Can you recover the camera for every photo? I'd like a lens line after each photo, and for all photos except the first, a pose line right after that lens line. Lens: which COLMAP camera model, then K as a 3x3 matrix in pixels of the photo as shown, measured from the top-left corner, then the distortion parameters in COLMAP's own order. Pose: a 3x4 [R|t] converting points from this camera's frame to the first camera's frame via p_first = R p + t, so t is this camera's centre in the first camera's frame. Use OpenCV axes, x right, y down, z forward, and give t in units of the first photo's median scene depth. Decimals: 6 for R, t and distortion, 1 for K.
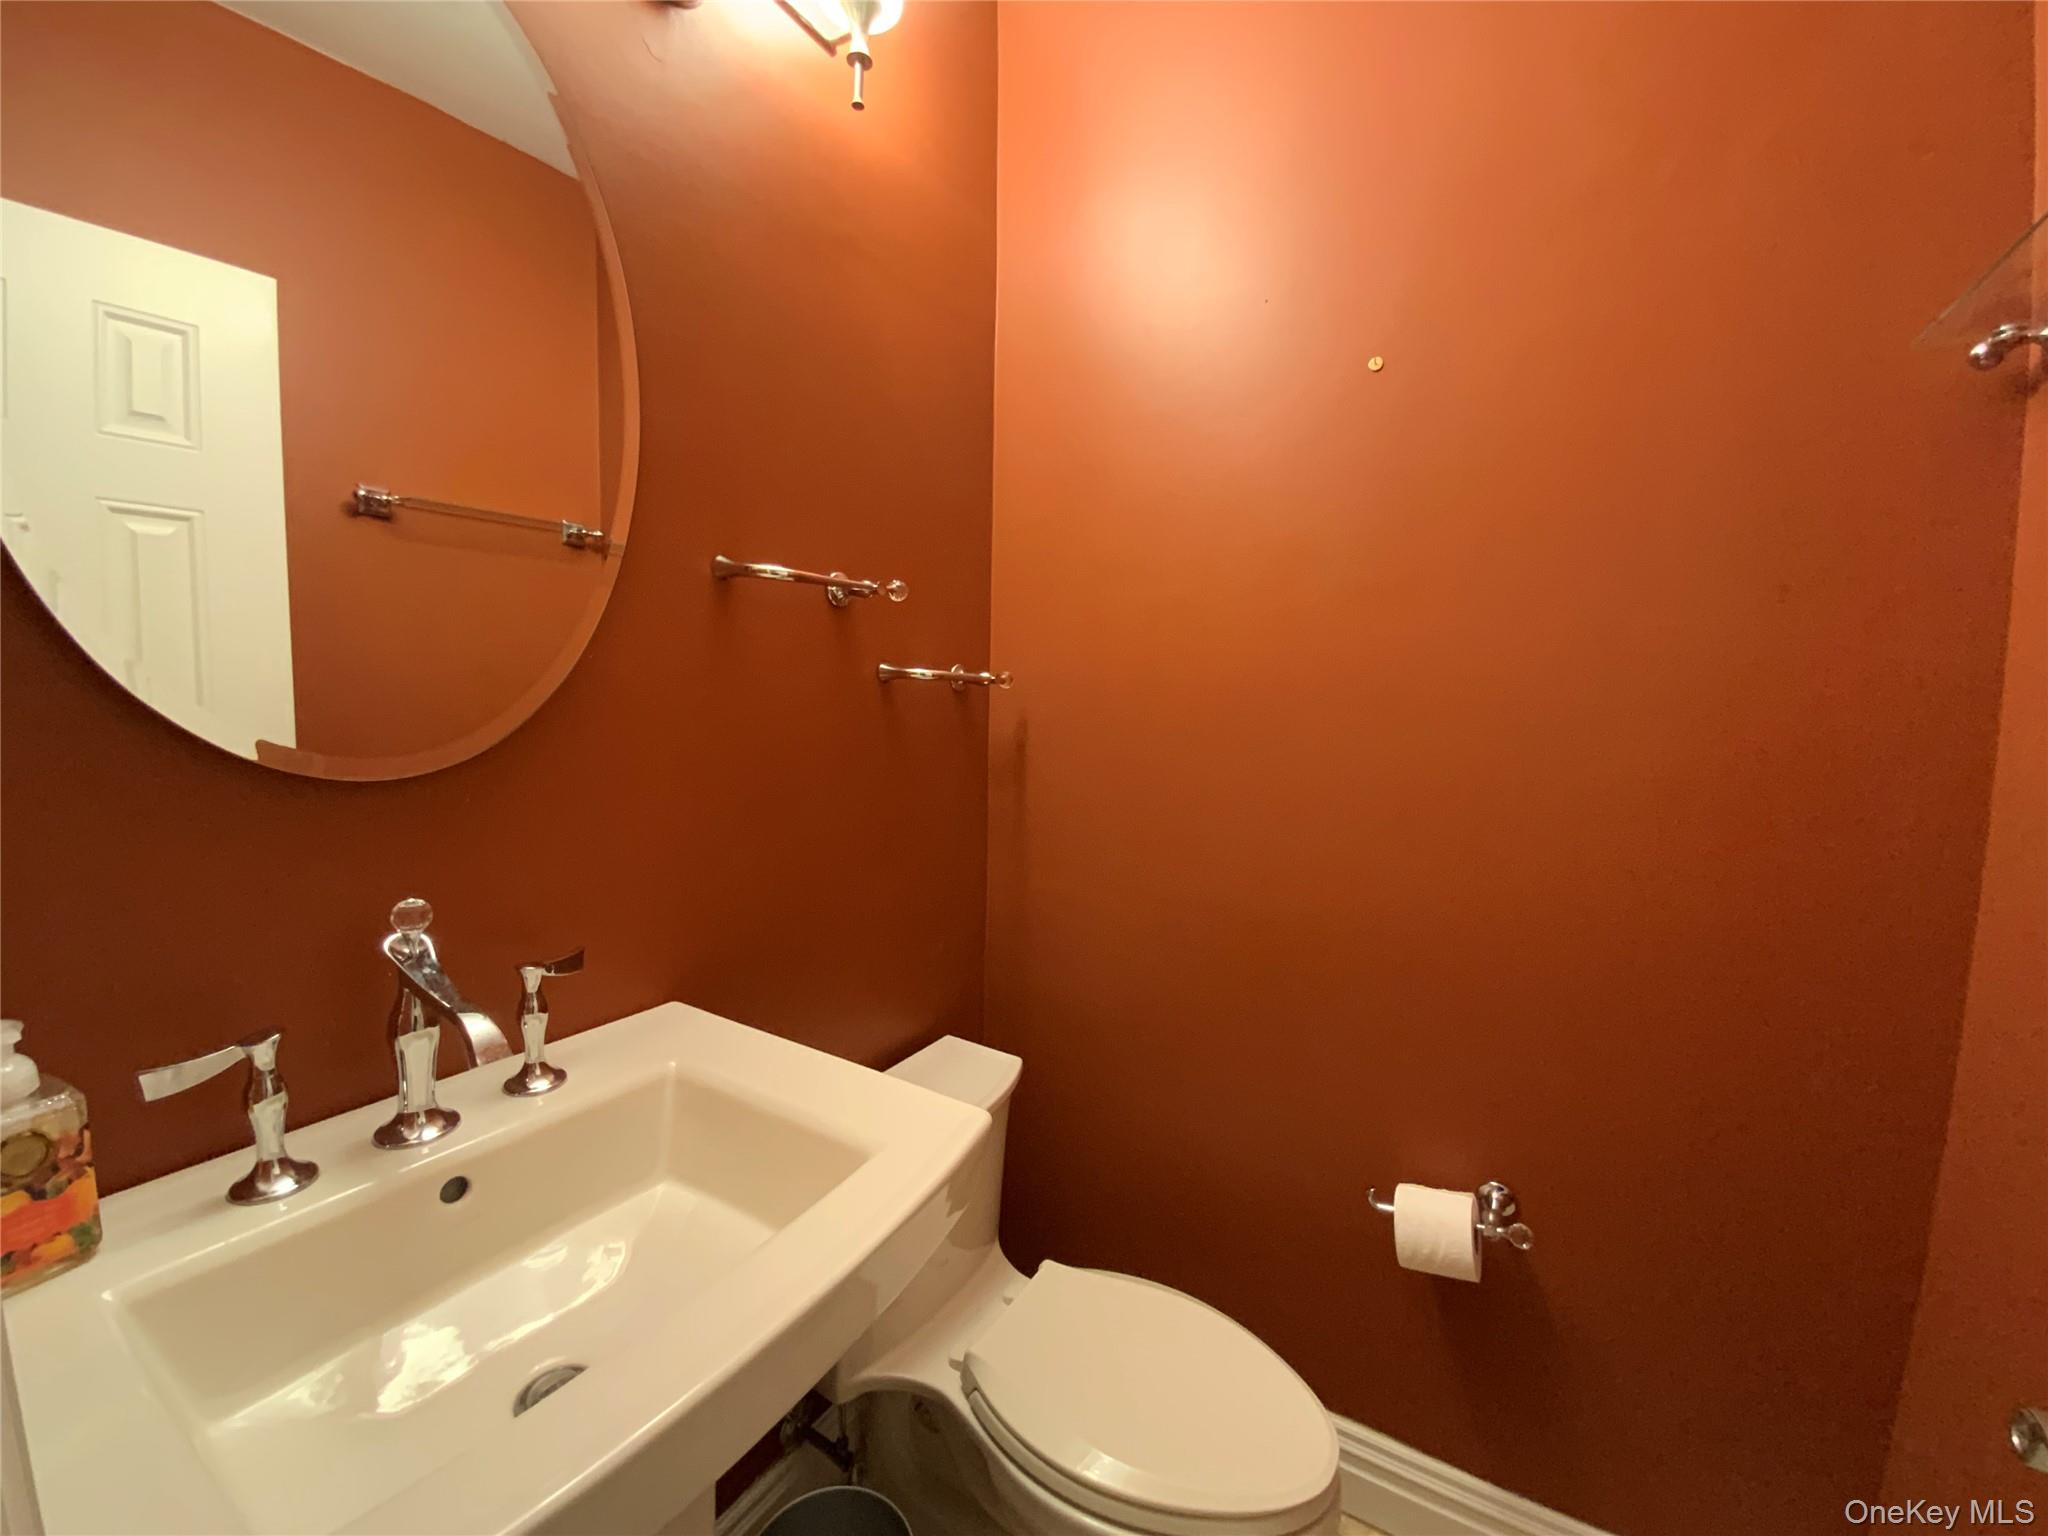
lens RADIAL K [[828.2, 0, 1023.7], [0, 828.2, 771.4], [0, 0, 1]] dist [0.024633, -0.020171]
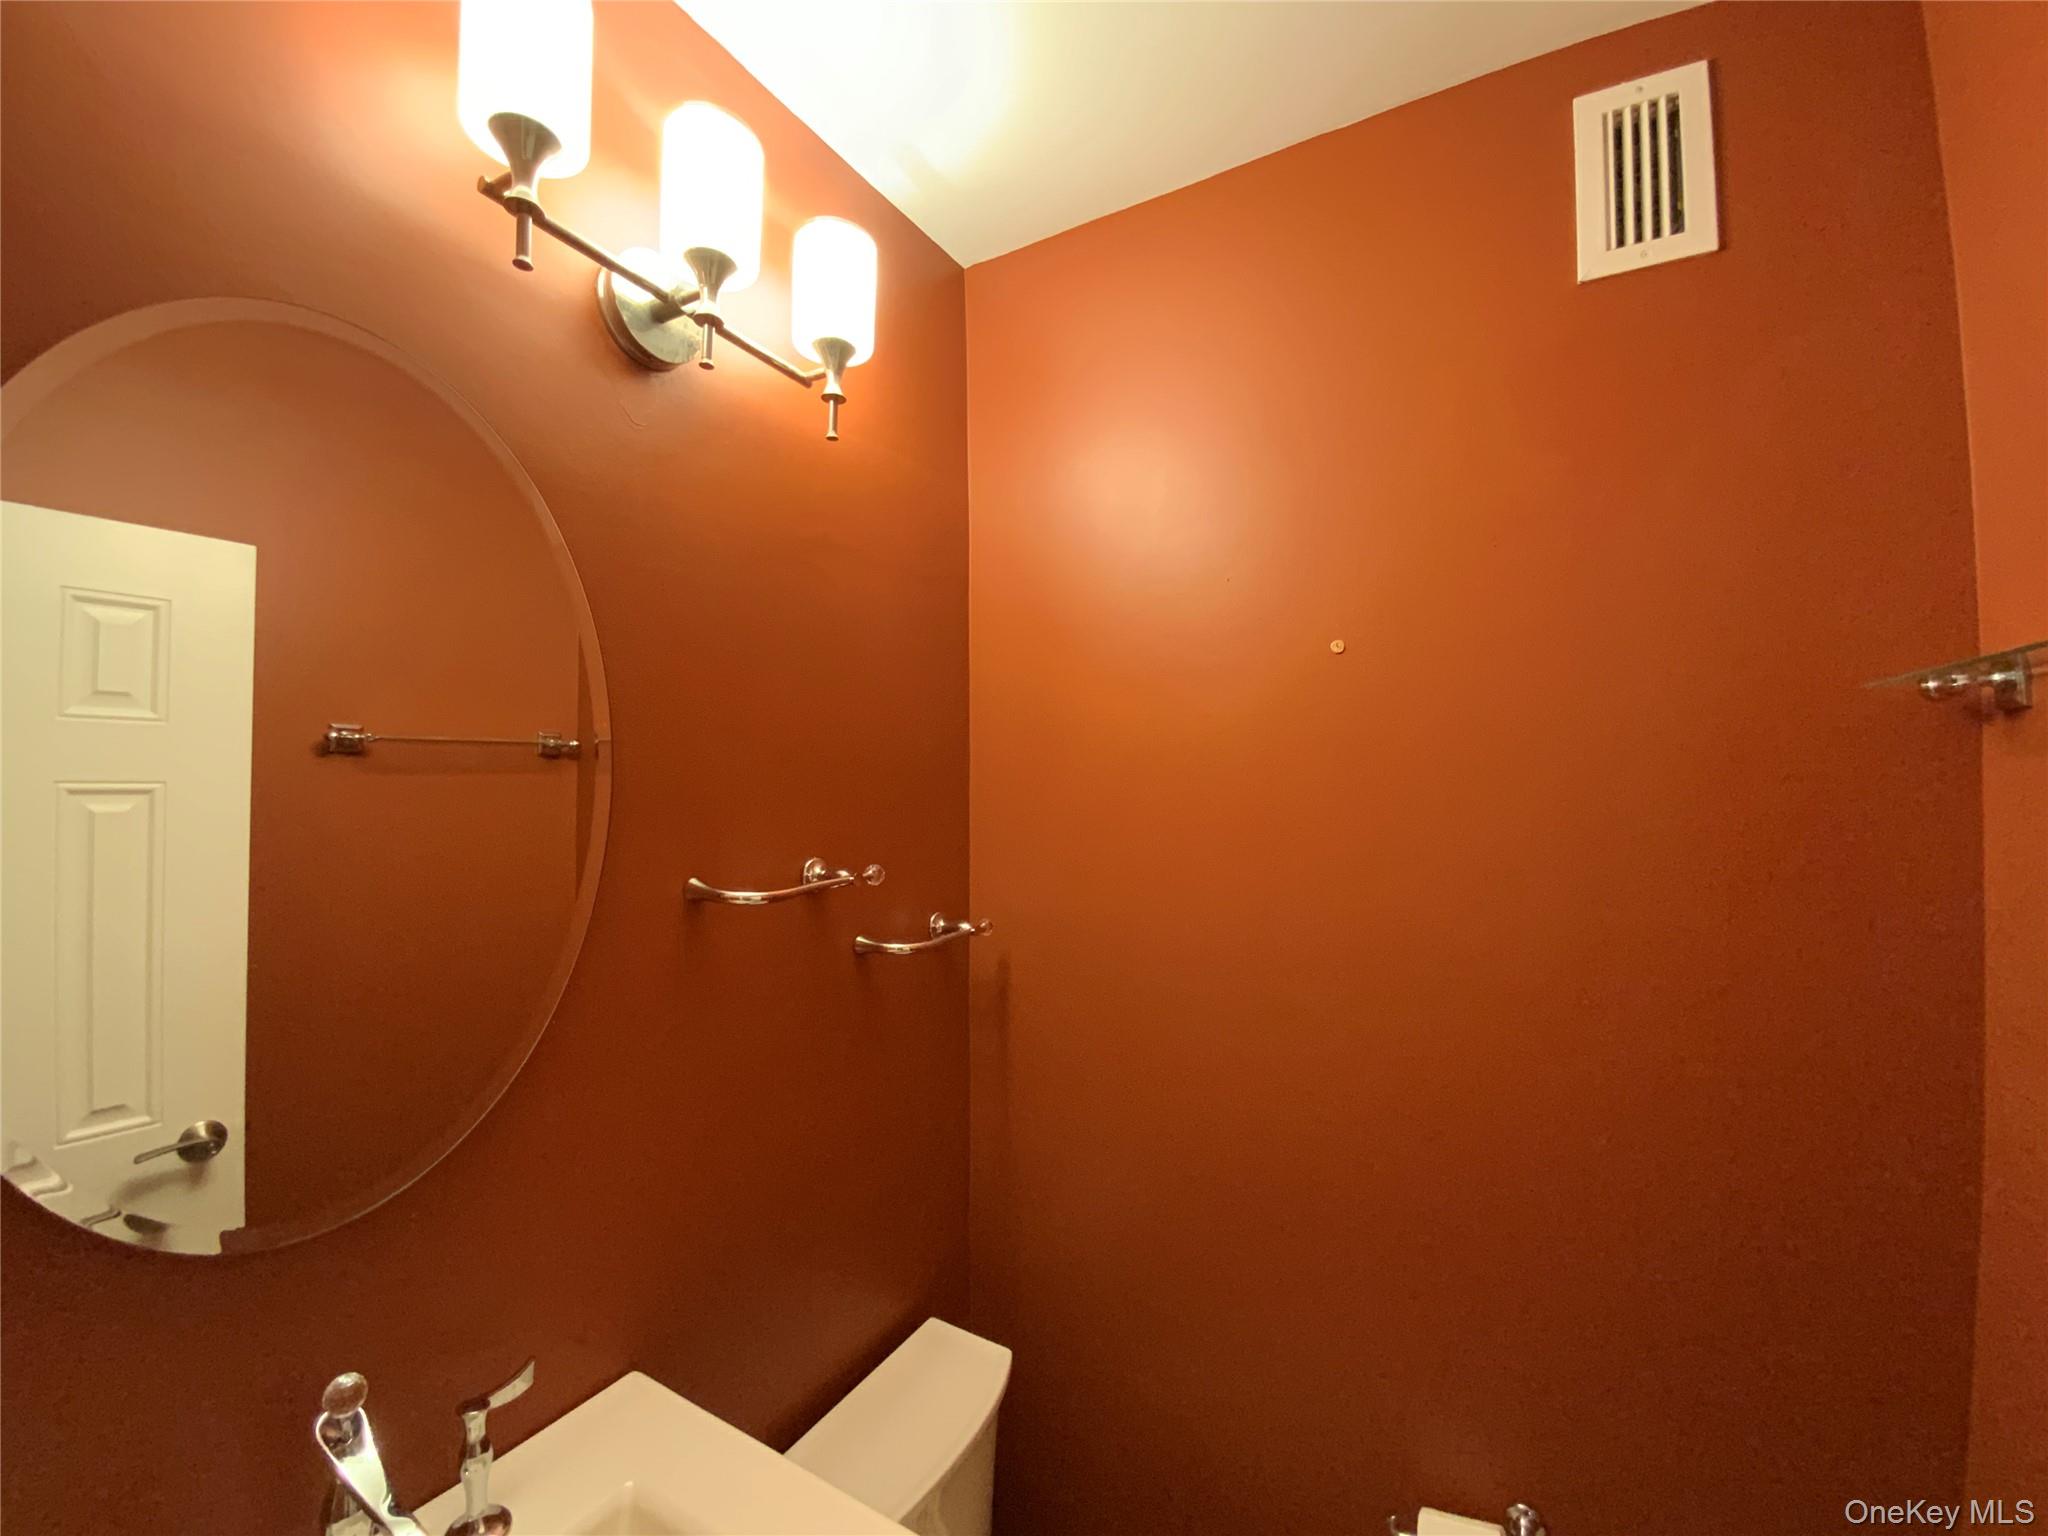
lens RADIAL K [[828.2, 0, 1023.7], [0, 828.2, 771.4], [0, 0, 1]] dist [0.024633, -0.020171]
pose [[0.999455, -0.024544, 0.022070, 0.006520], [0.026733, 0.994101, -0.105107, -0.214164], [-0.019360, 0.105640, 0.994216, 0.001710]]
